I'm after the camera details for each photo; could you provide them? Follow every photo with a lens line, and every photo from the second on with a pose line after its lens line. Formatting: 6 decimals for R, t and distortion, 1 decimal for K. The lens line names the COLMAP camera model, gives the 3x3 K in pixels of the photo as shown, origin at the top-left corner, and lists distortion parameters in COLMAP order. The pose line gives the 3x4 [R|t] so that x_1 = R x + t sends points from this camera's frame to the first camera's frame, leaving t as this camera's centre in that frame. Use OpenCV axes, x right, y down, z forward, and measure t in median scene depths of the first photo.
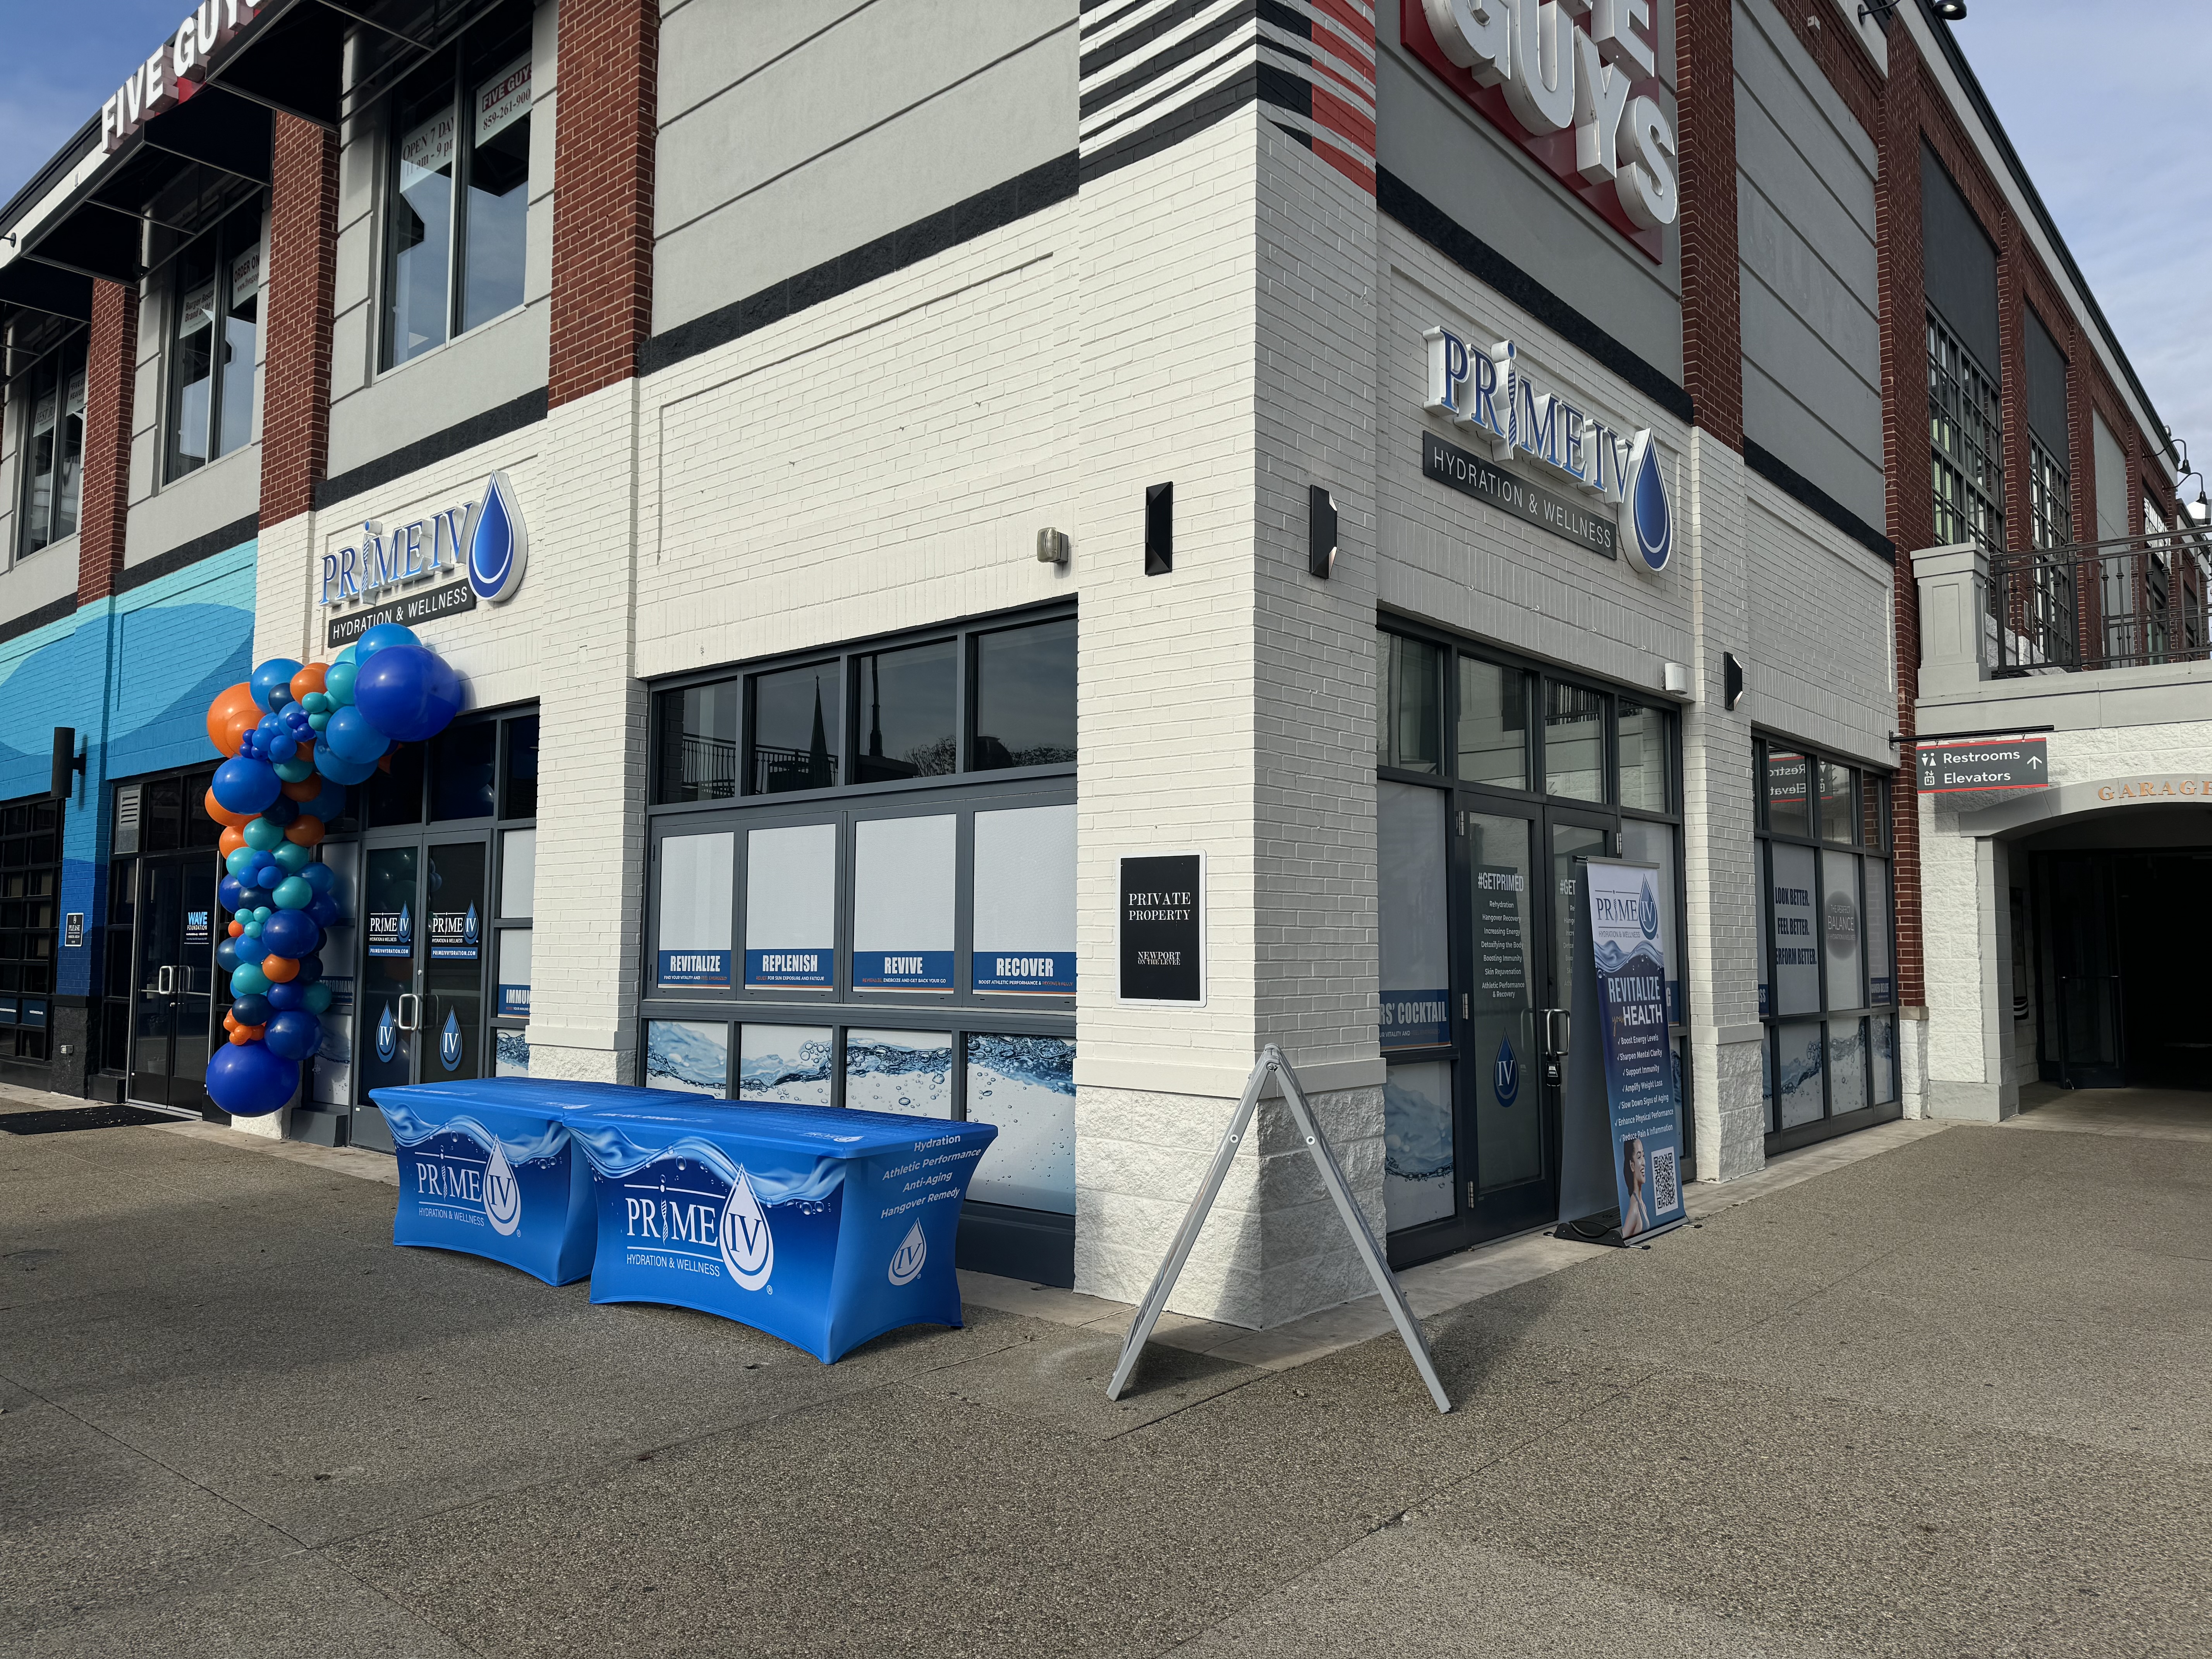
lens RADIAL K [[1575.8, 0, 1110.0], [0, 1575.8, 819.4], [0, 0, 1]] dist [0.018395, -0.027039]
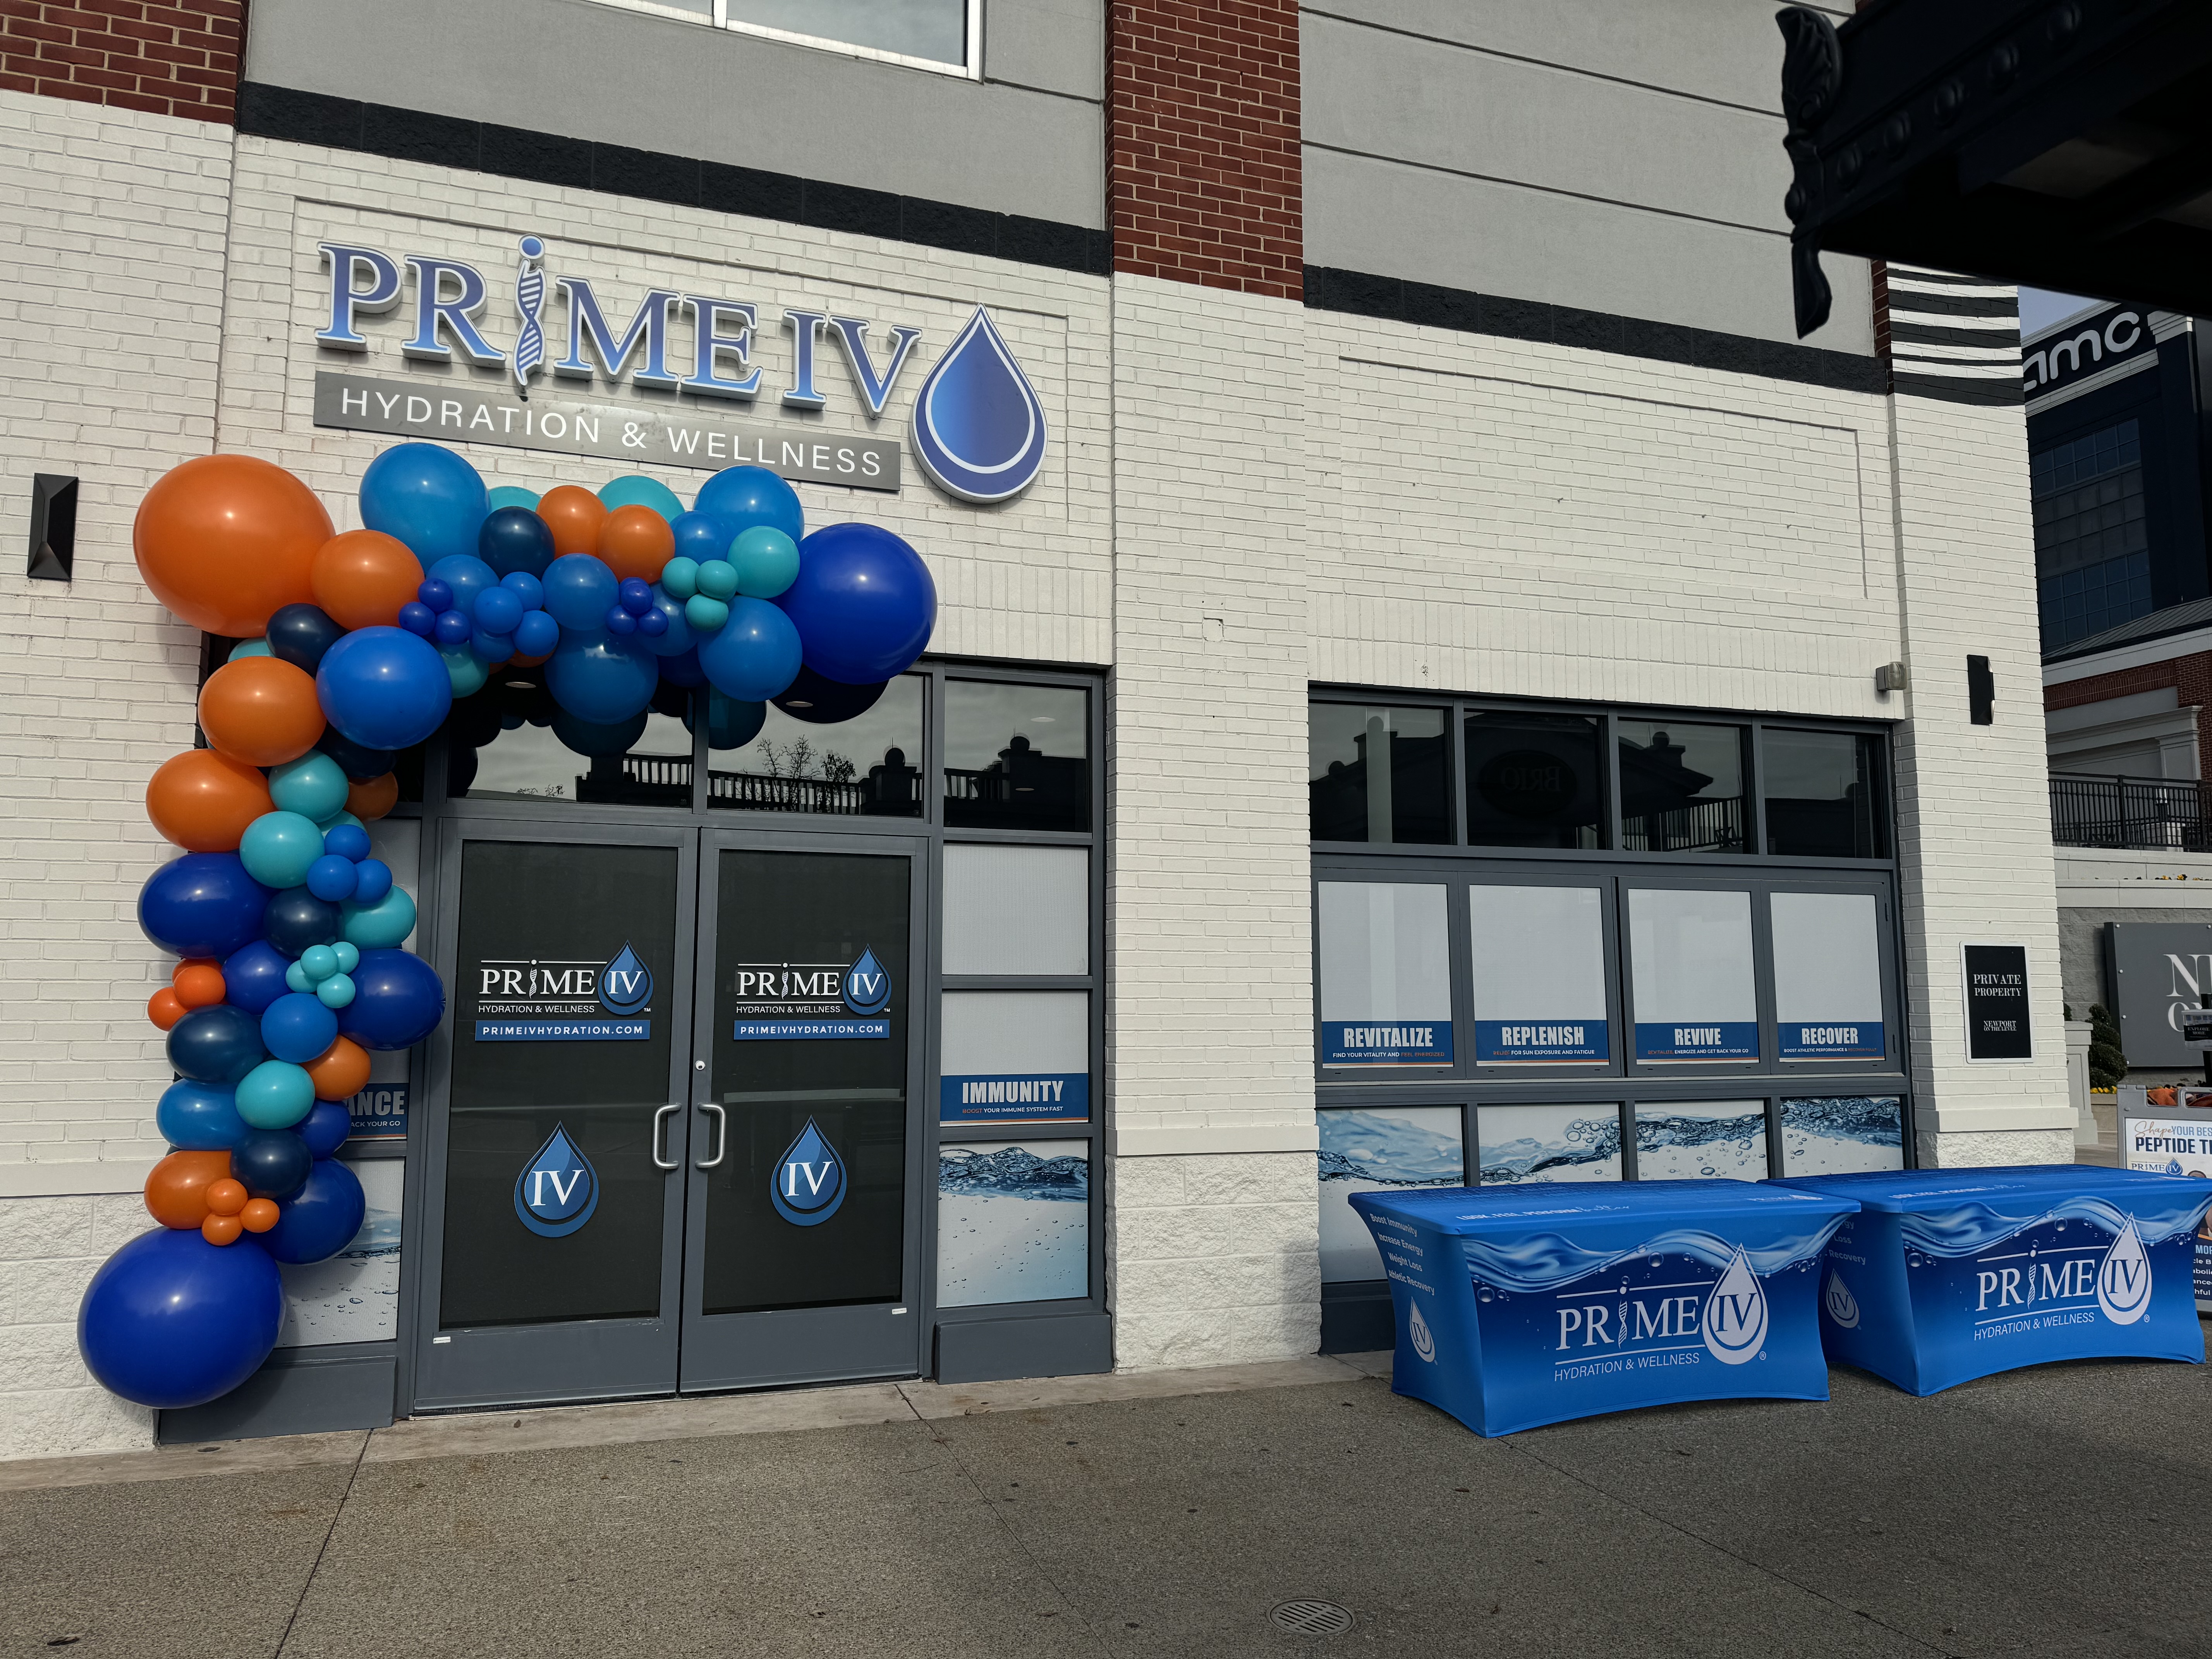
lens RADIAL K [[1575.8, 0, 1102.1], [0, 1575.8, 840.1], [0, 0, 1]] dist [0.018395, -0.027039]
pose [[0.520152, 0.097695, 0.848468, -1.226335], [-0.065362, 0.995076, -0.074506, 0.069000], [-0.851569, -0.016704, 0.523976, 0.809553]]
